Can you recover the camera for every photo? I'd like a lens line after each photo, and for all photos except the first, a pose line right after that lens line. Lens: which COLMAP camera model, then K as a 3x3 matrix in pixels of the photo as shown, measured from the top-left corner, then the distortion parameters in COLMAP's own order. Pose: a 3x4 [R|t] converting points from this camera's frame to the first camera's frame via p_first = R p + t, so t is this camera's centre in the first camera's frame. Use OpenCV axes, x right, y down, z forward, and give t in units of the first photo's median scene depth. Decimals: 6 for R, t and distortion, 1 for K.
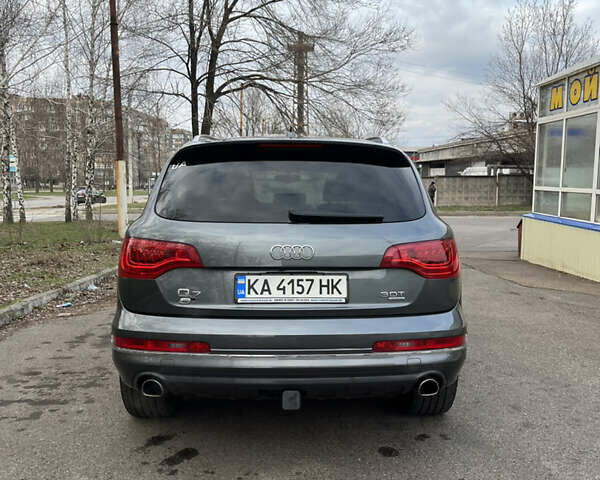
lens RADIAL K [[595.6, 0, 304.8], [0, 595.6, 238.5], [0, 0, 1]] dist [0.048557, -0.034868]
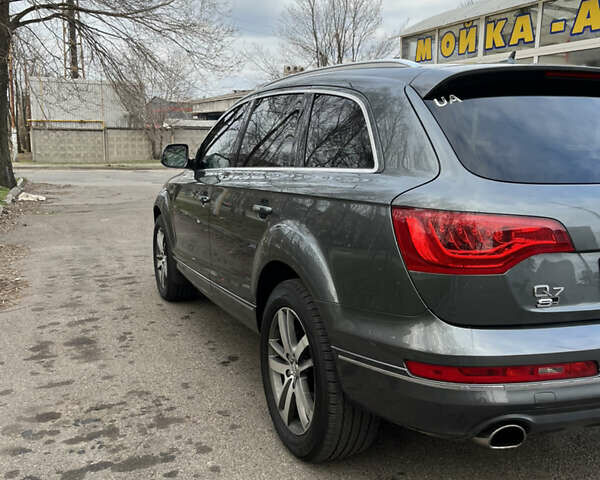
lens RADIAL K [[595.6, 0, 304.8], [0, 595.6, 238.5], [0, 0, 1]] dist [0.048557, -0.034868]
pose [[0.930152, -0.062203, 0.361867, -0.691195], [0.033641, 0.995838, 0.084706, -0.033725], [-0.365630, -0.066616, 0.928373, 0.476950]]
